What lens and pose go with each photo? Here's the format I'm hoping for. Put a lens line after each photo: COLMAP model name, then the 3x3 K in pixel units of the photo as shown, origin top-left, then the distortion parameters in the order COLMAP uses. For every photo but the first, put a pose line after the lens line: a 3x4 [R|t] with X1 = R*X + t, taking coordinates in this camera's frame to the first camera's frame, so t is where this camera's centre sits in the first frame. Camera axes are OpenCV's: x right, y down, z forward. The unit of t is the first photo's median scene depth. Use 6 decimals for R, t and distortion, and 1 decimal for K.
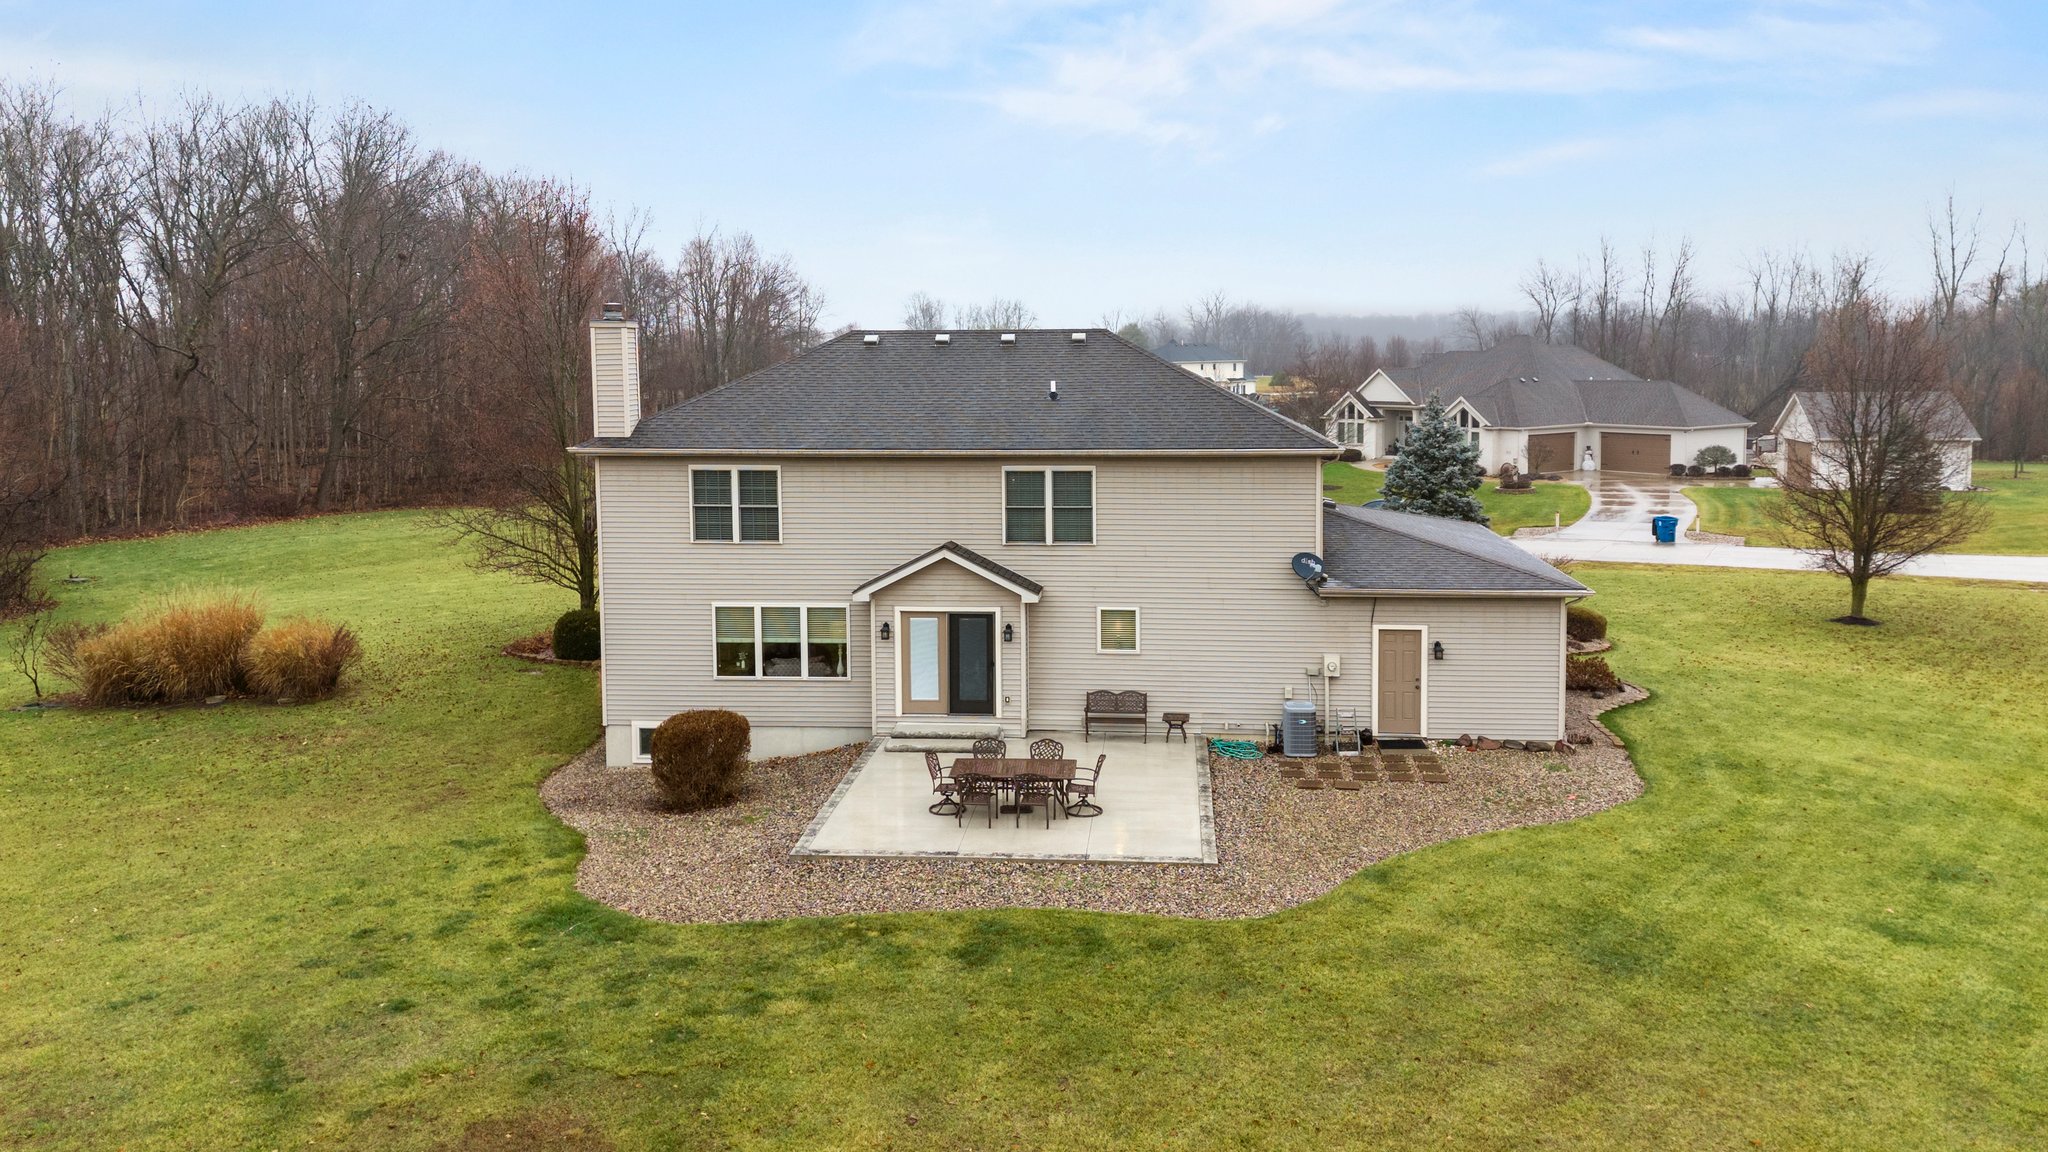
lens RADIAL K [[1556.7, 0, 1037.3], [0, 1556.7, 490.5], [0, 0, 1]] dist [0.083150, -0.117184]
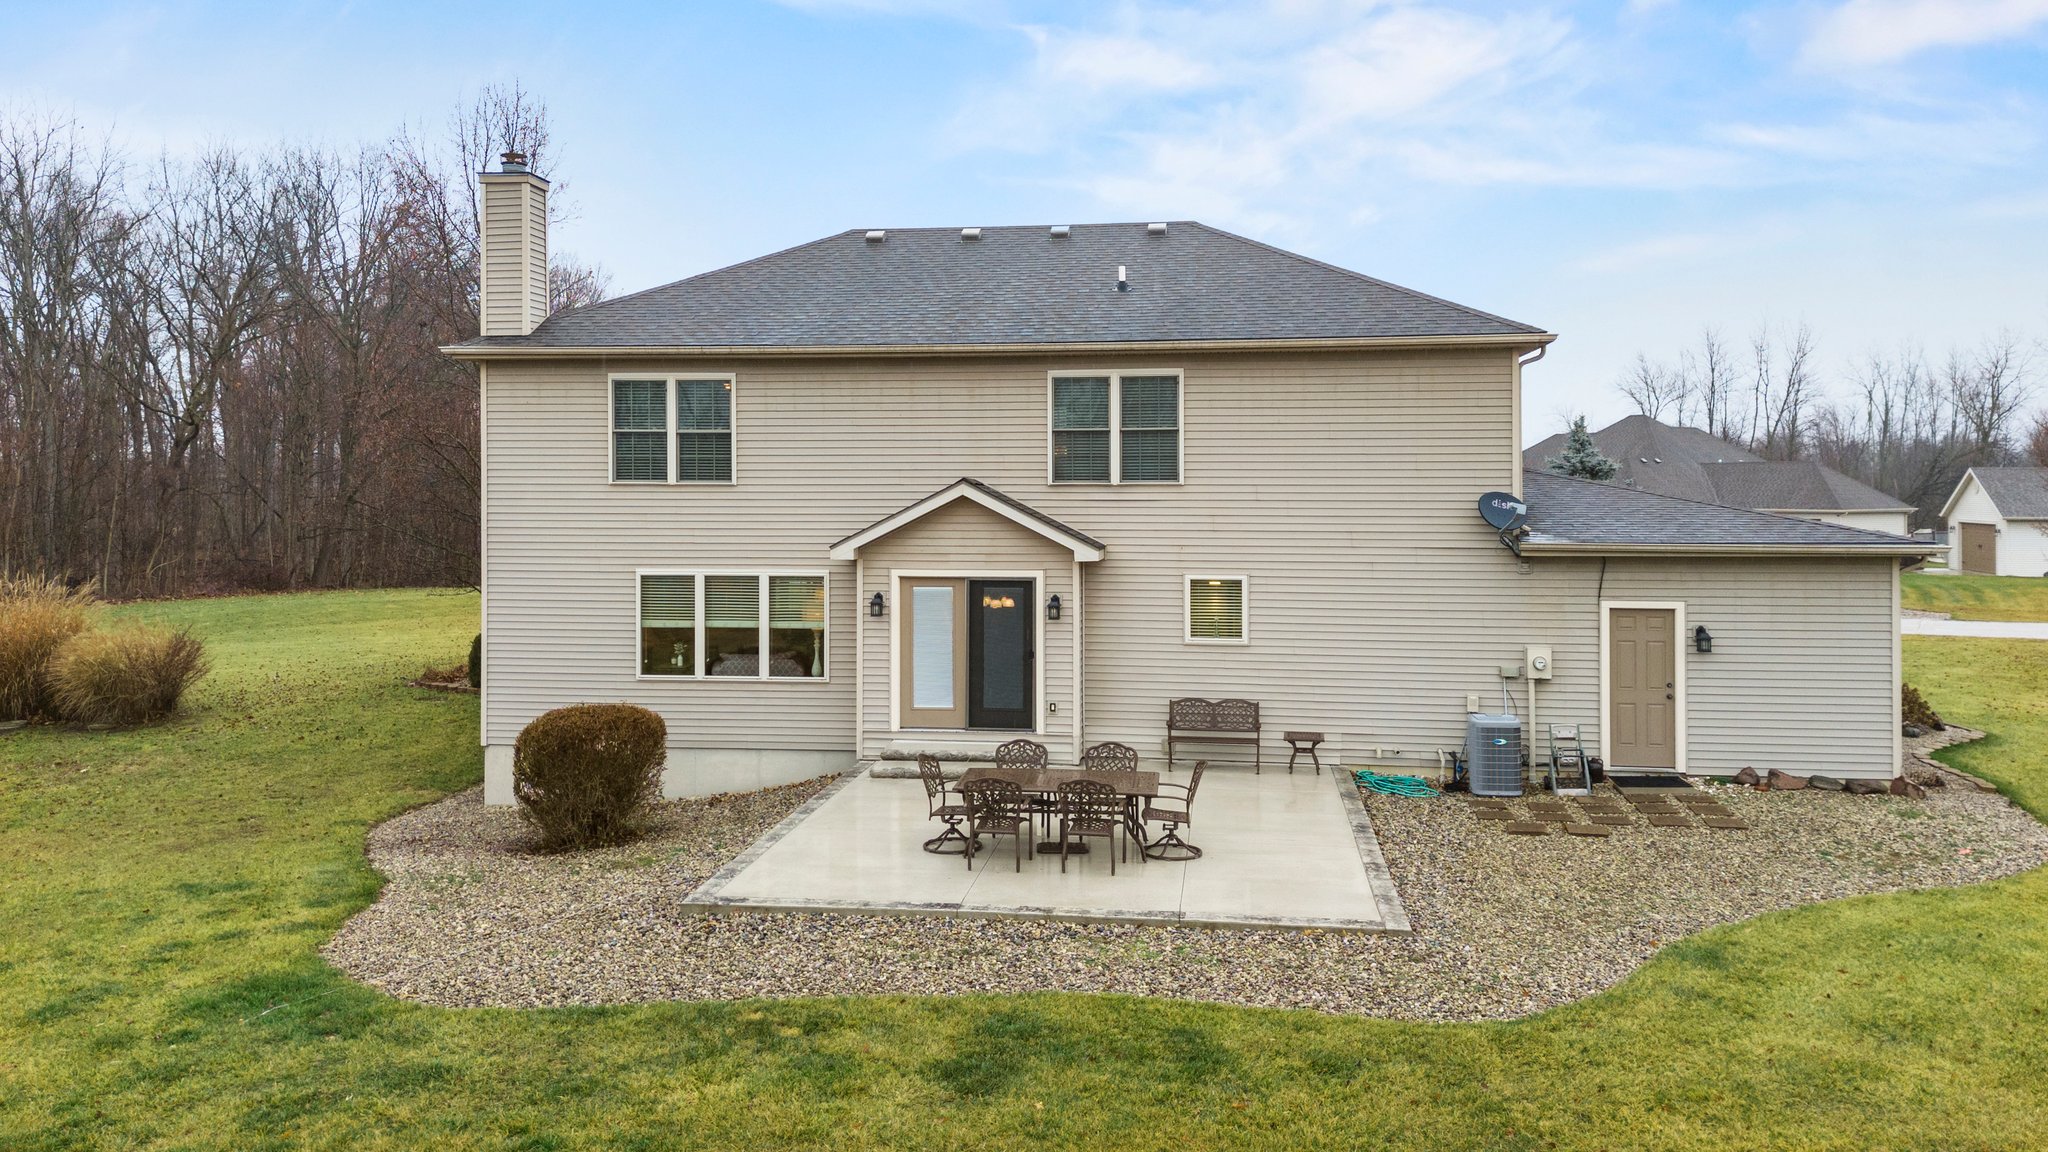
lens RADIAL K [[1558.7, 0, 1019.9], [0, 1558.7, 492.4], [0, 0, 1]] dist [0.057853, -0.057446]
pose [[0.998701, 0.005460, -0.050662, 0.000300], [-0.009925, 0.996044, -0.088308, 0.101375], [0.049980, 0.088696, 0.994804, 0.314969]]
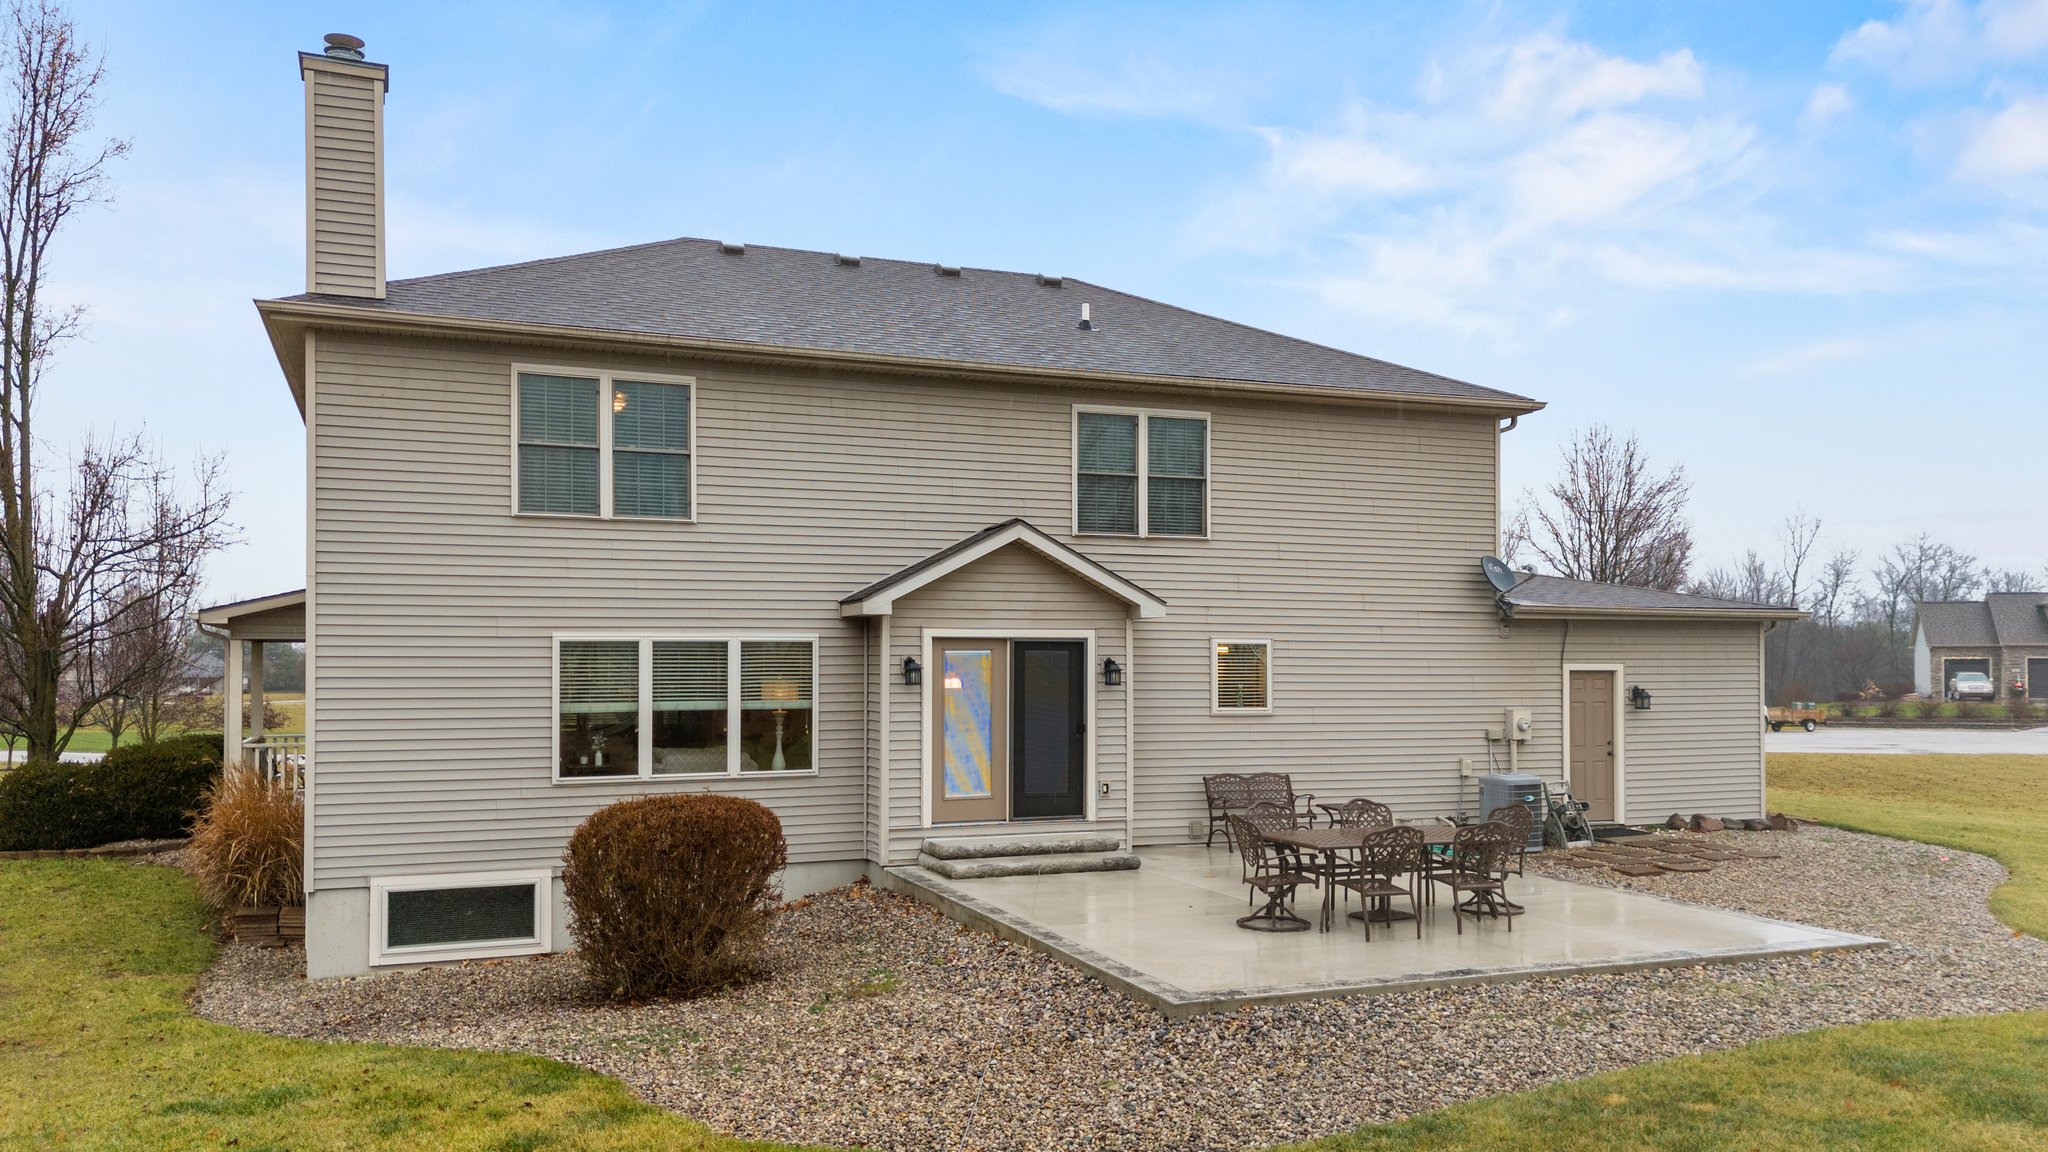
lens RADIAL K [[1532.6, 0, 1021.6], [0, 1532.6, 643.7], [0, 0, 1]] dist [0.061032, -0.071162]
pose [[0.893430, 0.011889, 0.449046, -0.309827], [0.038728, 0.993889, -0.103367, 0.138902], [-0.447530, 0.109742, 0.887510, 0.497240]]
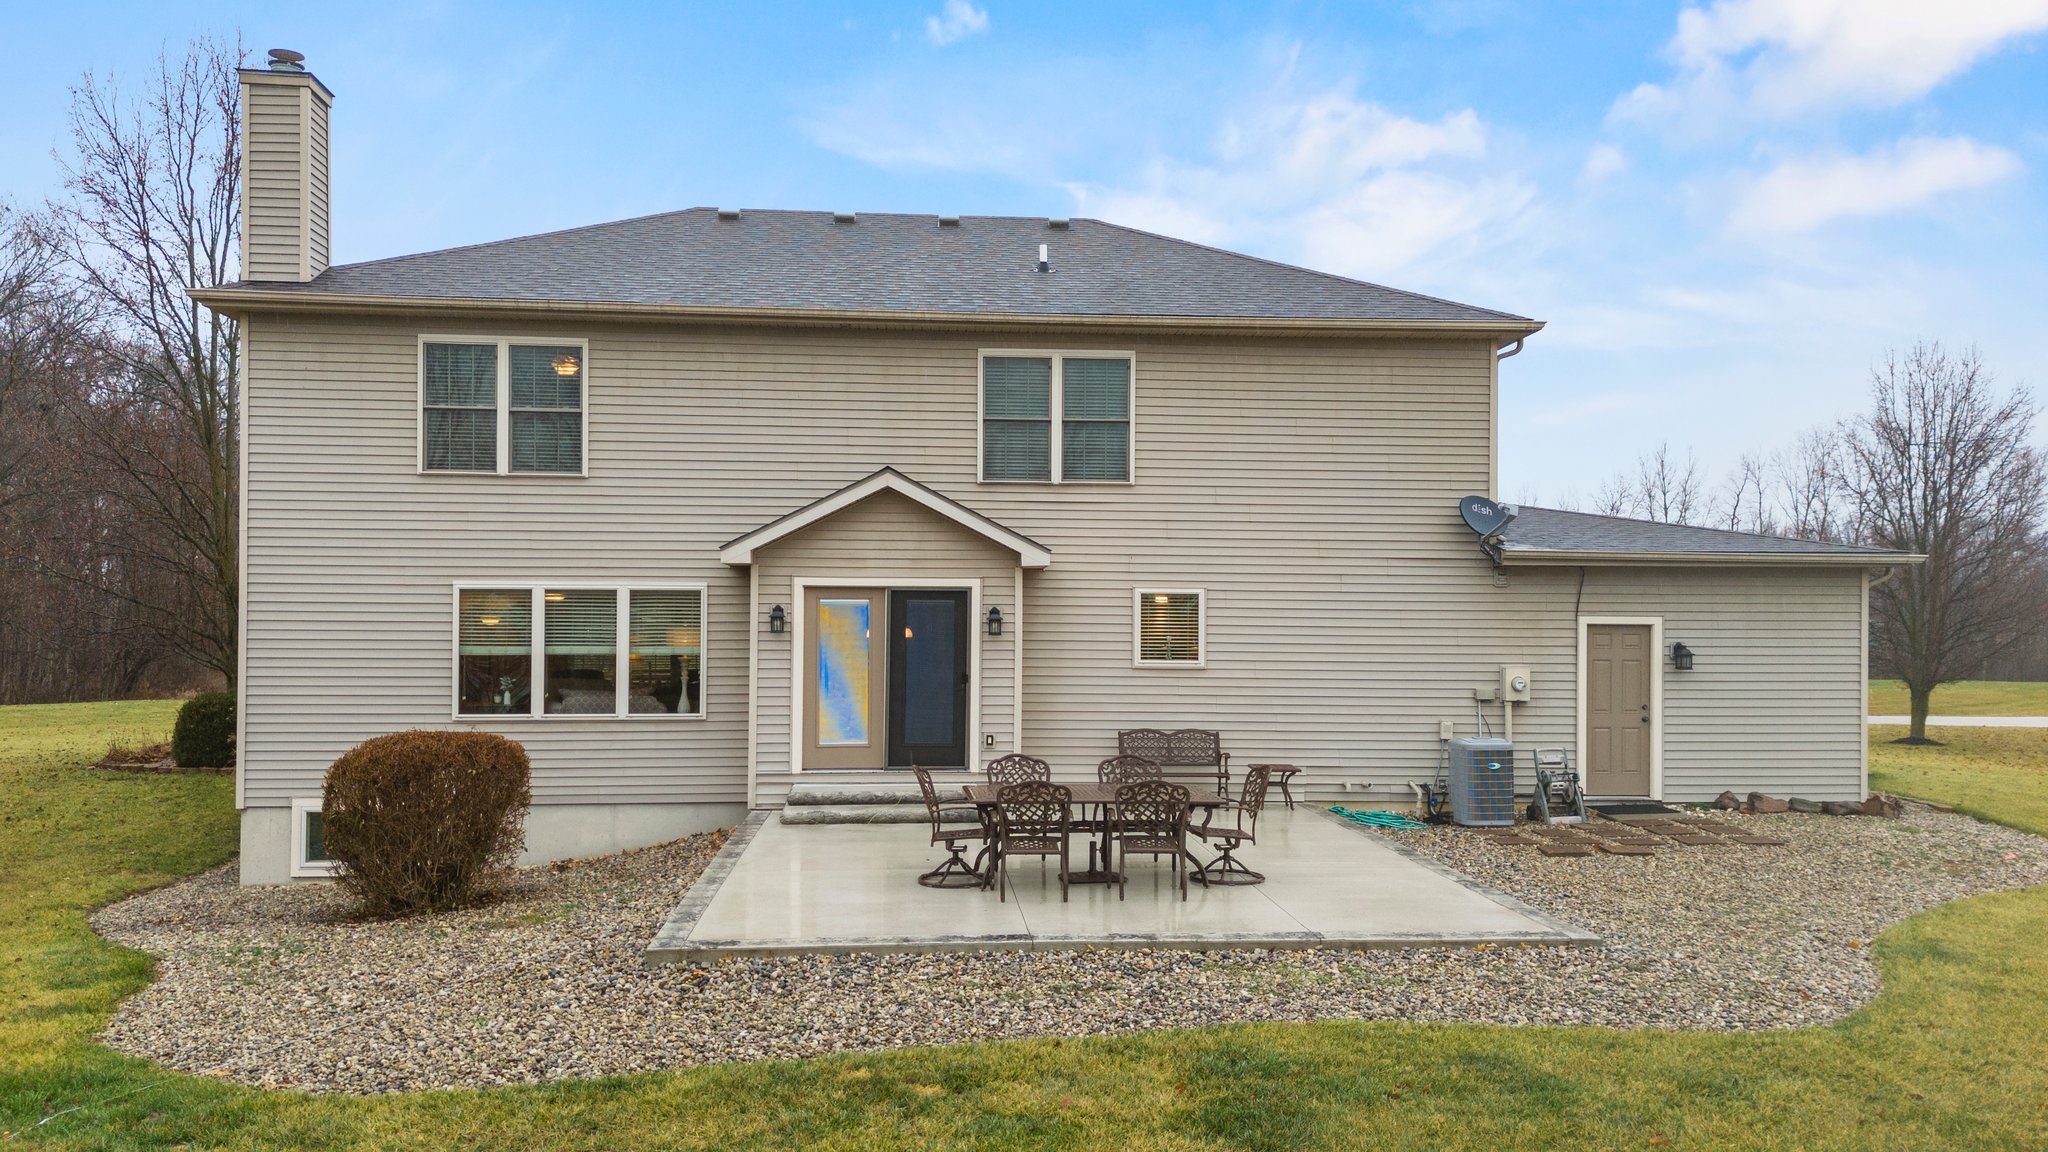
lens RADIAL K [[1521.4, 0, 1029.6], [0, 1521.4, 619.8], [0, 0, 1]] dist [0.063103, -0.062253]
pose [[0.985990, 0.011966, 0.166373, -0.099598], [0.004491, 0.995157, -0.098191, 0.145706], [-0.166742, 0.097563, 0.981162, 0.442871]]
